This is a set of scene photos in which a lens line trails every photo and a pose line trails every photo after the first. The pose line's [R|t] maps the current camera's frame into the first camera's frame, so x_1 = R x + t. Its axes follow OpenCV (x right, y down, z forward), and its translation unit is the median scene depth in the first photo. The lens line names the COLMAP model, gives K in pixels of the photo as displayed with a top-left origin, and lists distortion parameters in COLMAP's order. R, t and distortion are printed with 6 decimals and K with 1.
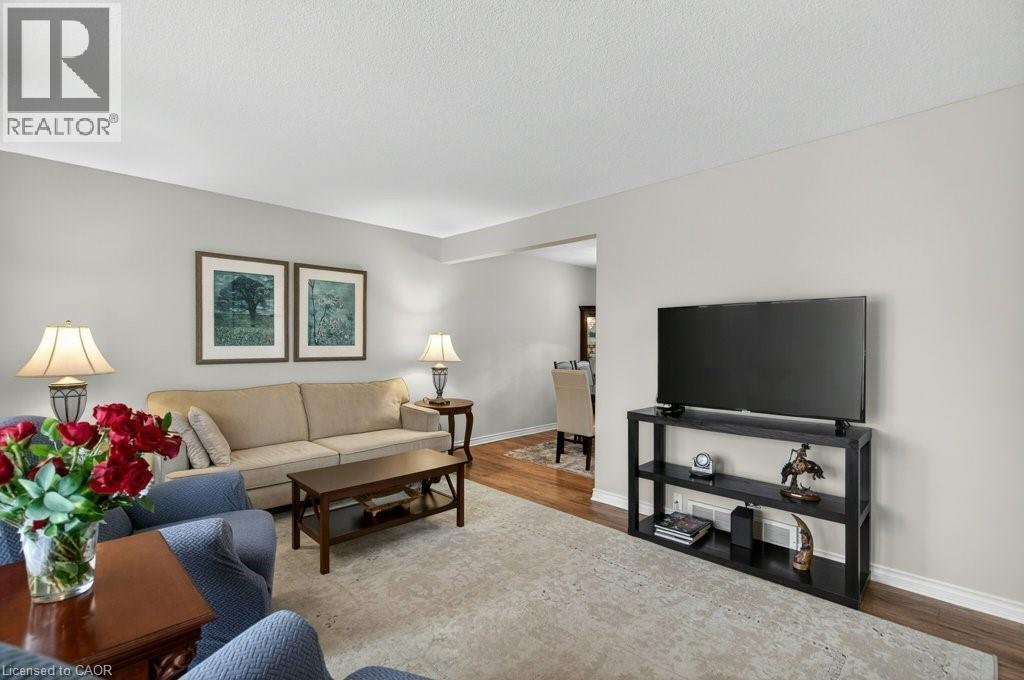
lens RADIAL K [[464.1, 0, 510.7], [0, 464.1, 333.4], [0, 0, 1]] dist [0.003169, -0.000216]
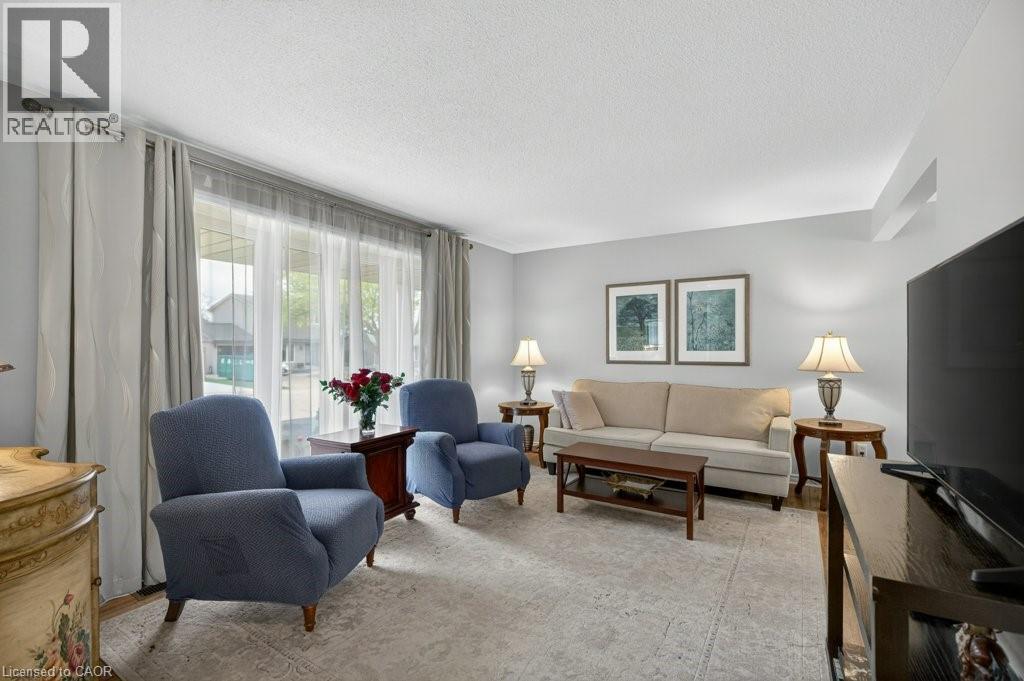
lens RADIAL K [[464.1, 0, 509.4], [0, 464.1, 348.3], [0, 0, 1]] dist [0.003169, -0.000216]
pose [[0.243942, 0.004388, -0.969780, 0.576655], [0.027707, 0.999550, 0.011493, -0.004899], [0.969394, -0.029673, 0.243711, 0.315164]]
